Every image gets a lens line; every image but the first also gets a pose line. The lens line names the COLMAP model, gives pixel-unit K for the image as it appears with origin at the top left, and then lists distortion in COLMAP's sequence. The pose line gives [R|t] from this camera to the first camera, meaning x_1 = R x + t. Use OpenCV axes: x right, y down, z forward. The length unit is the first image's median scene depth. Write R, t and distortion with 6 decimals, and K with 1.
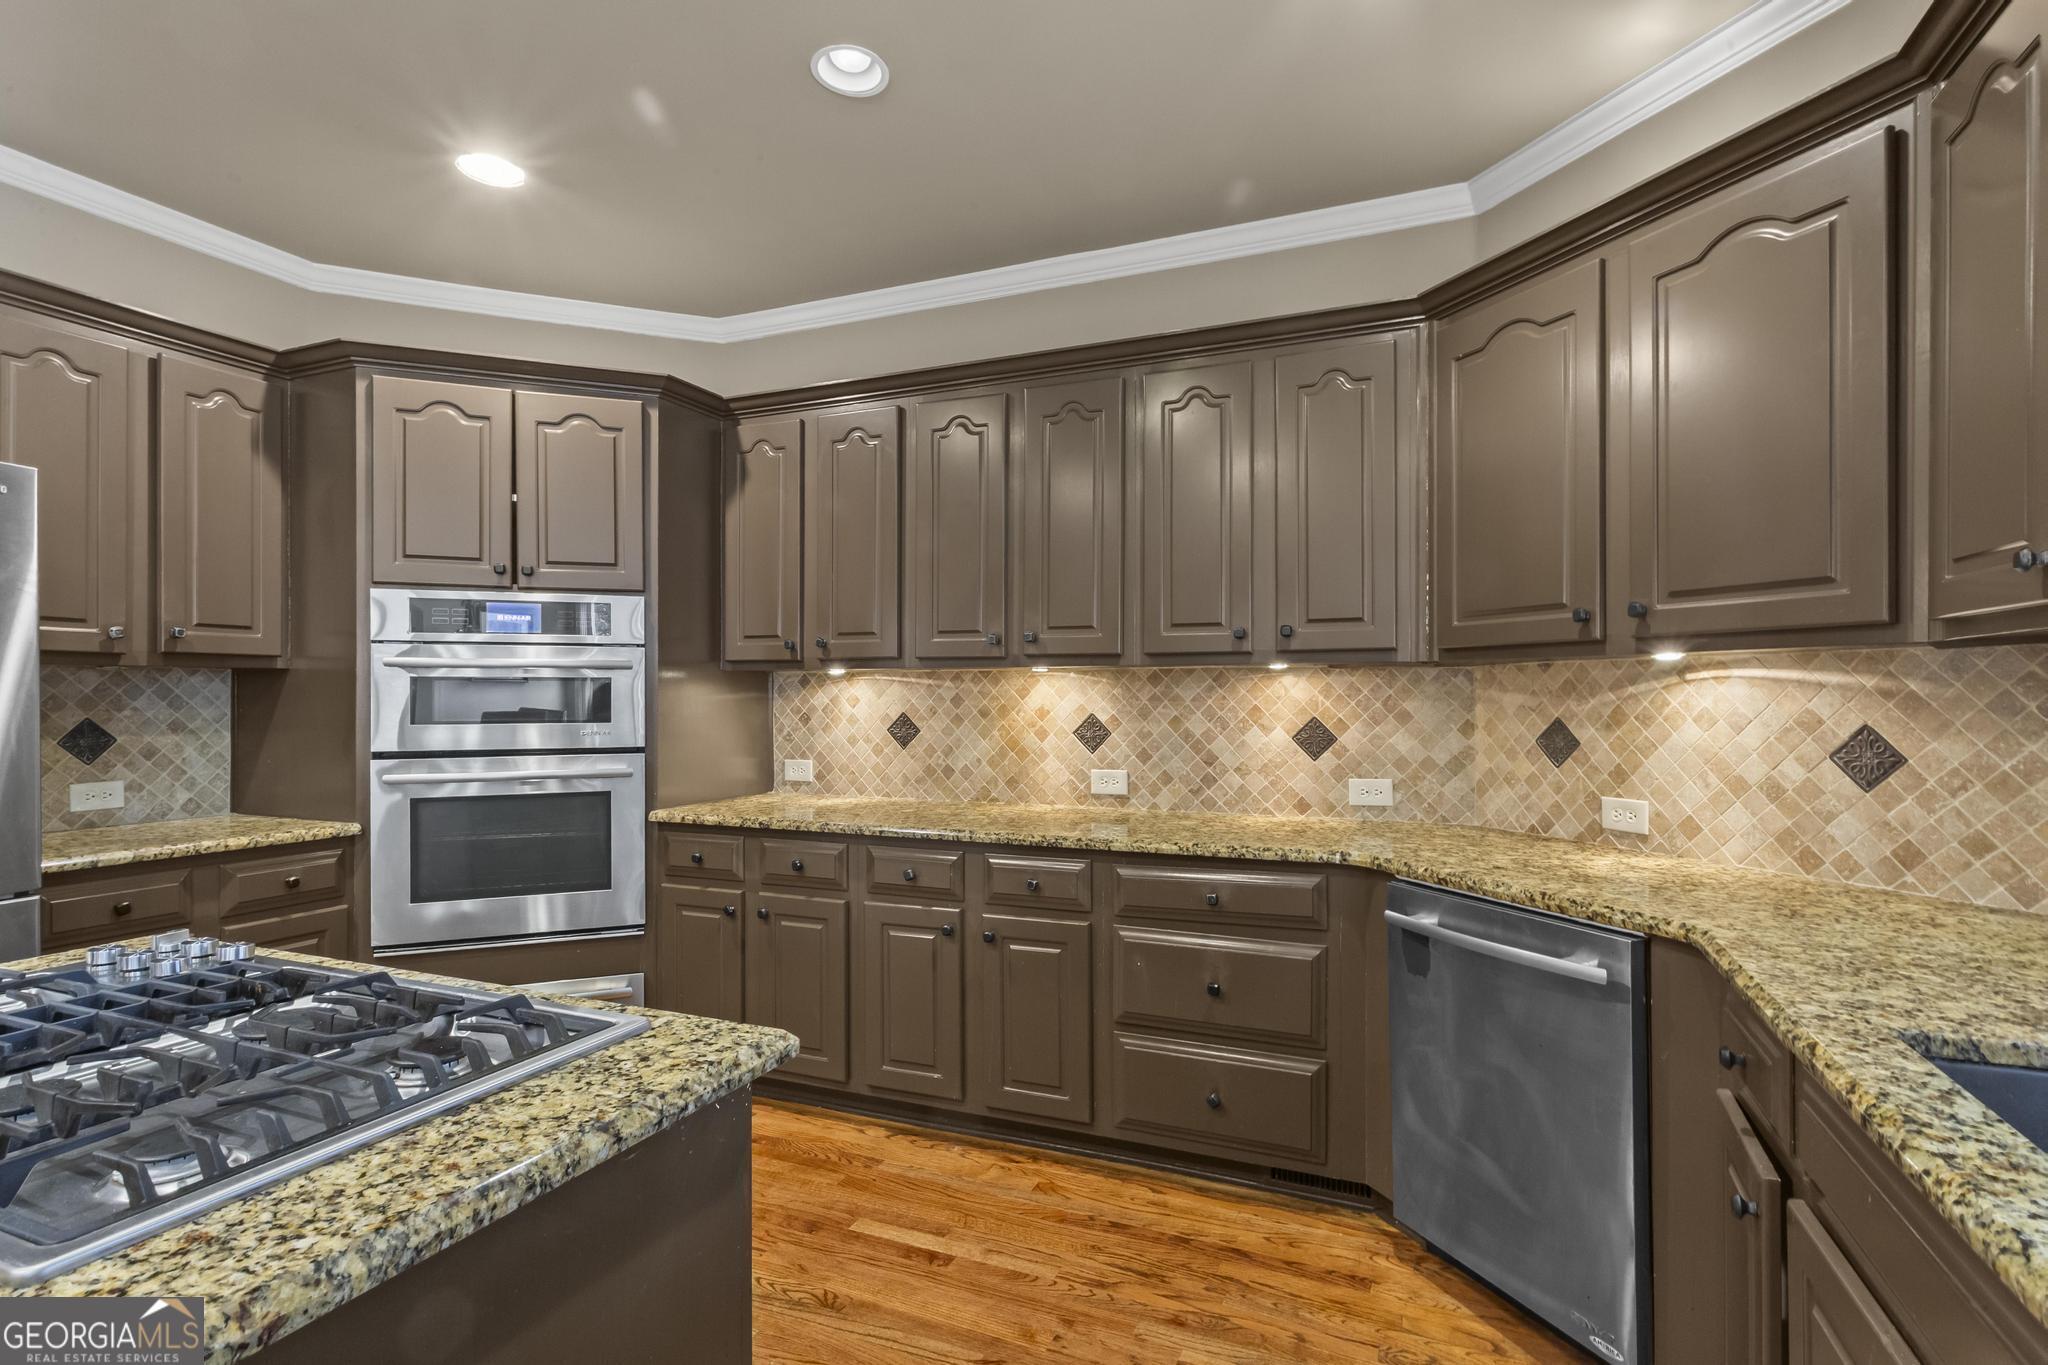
lens RADIAL K [[1004.5, 0, 1029.7], [0, 1004.5, 691.3], [0, 0, 1]] dist [0.001991, 0.000856]
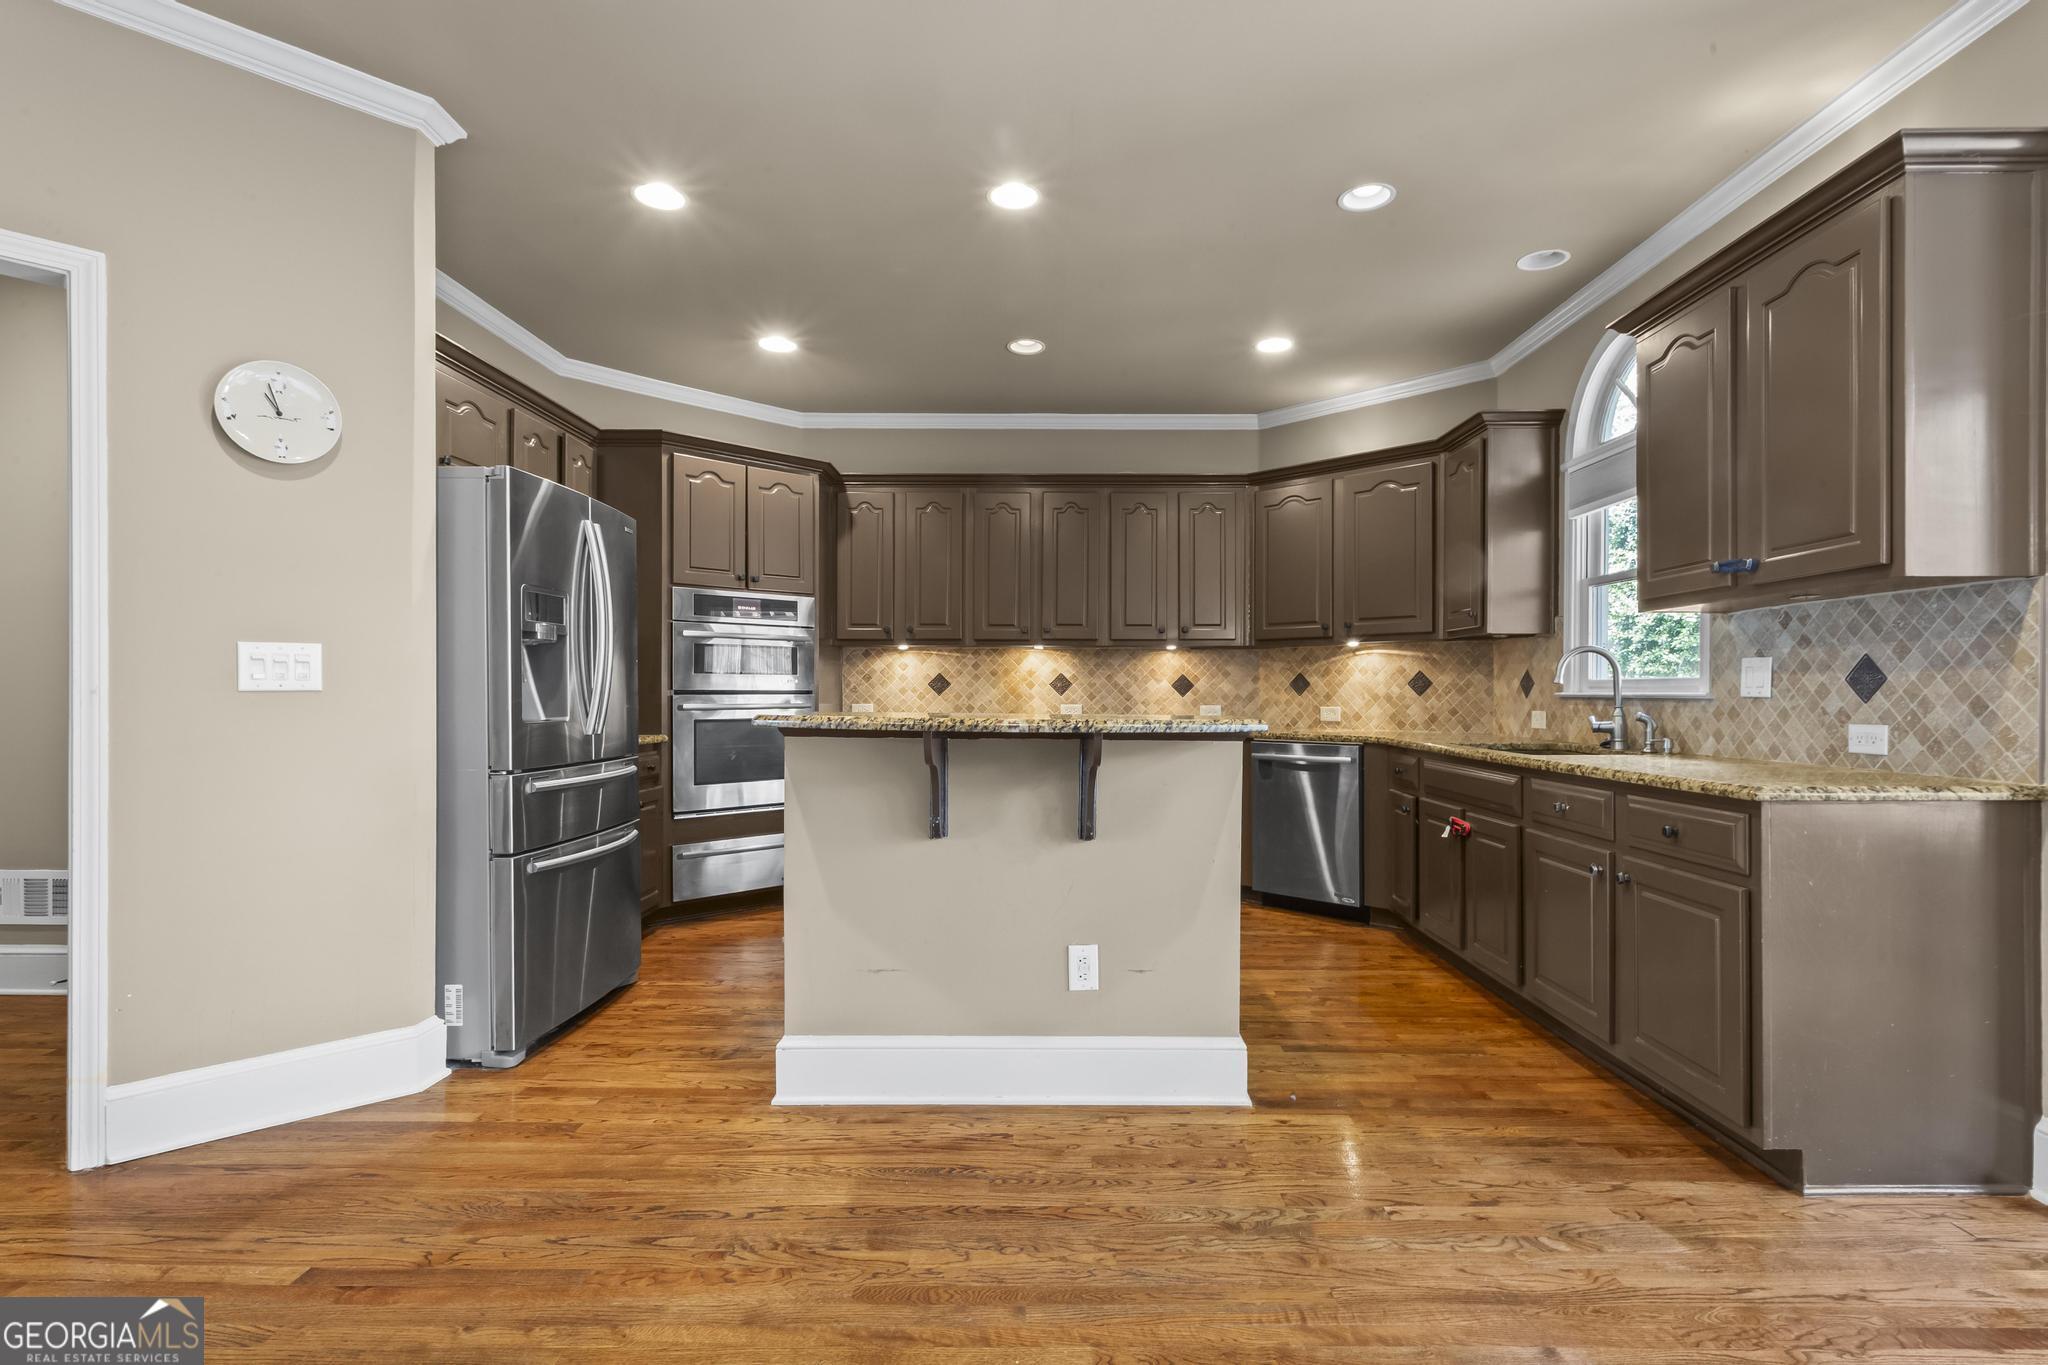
lens RADIAL K [[977.9, 0, 1049.5], [0, 977.9, 694.6], [0, 0, 1]] dist [-0.001772, 0.001291]
pose [[0.919613, 0.001636, 0.392821, -0.681811], [-0.003450, 0.999986, 0.003913, 0.056944], [-0.392810, -0.004953, 0.919606, -0.622637]]
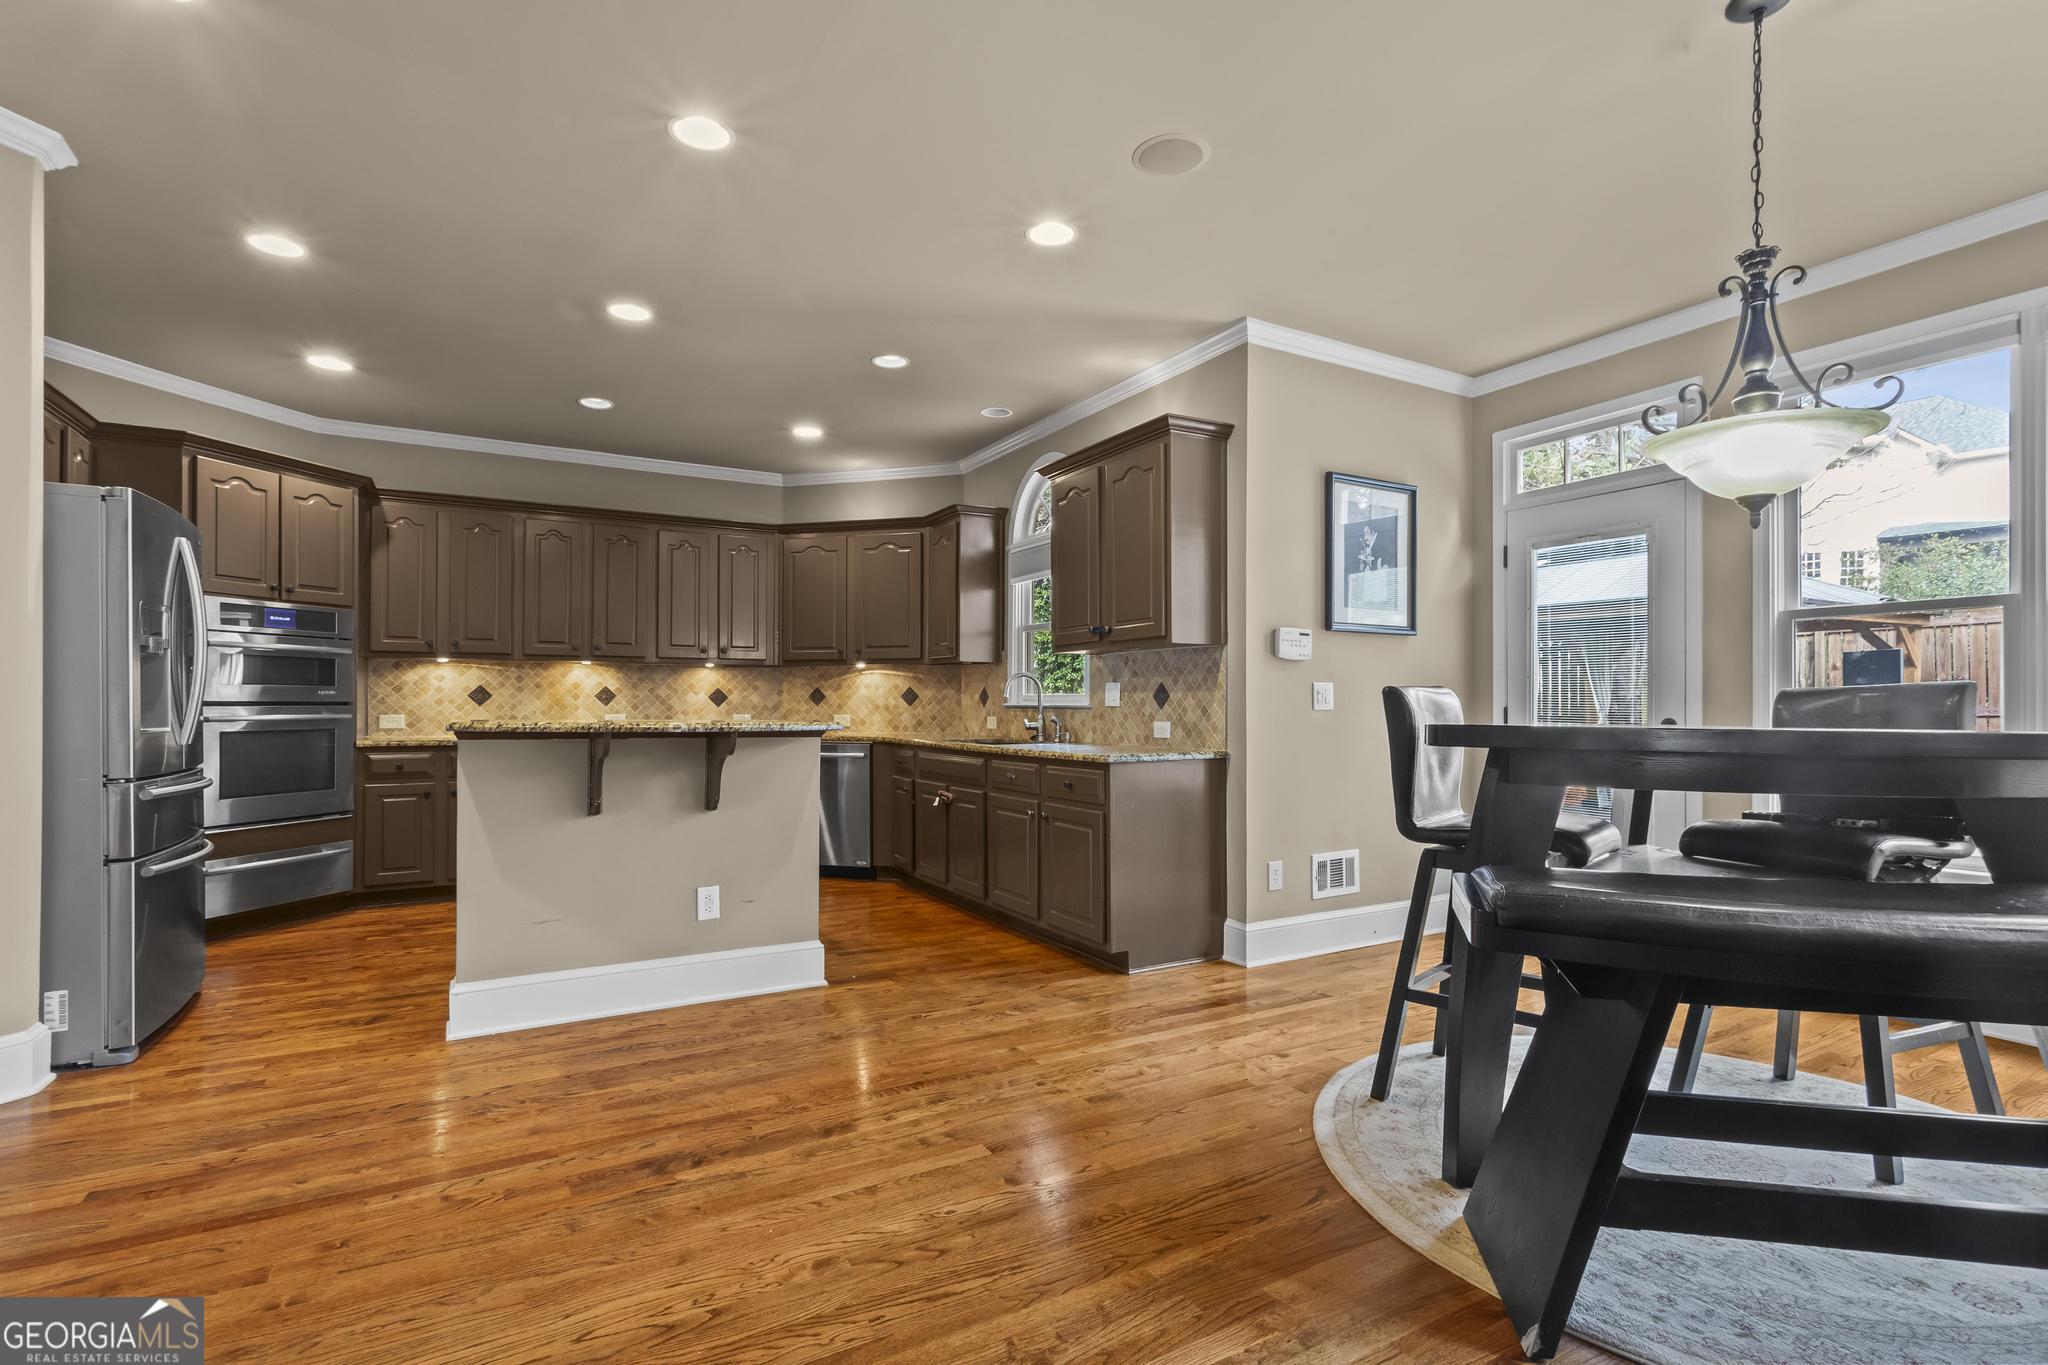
lens RADIAL K [[964.6, 0, 1022.7], [0, 964.6, 696.0], [0, 0, 1]] dist [0.000182, 0.000944]
pose [[0.608505, 0.007985, 0.793510, -1.009416], [-0.003632, 0.999967, -0.007278, 0.055947], [-0.793542, 0.001547, 0.608514, -0.856952]]
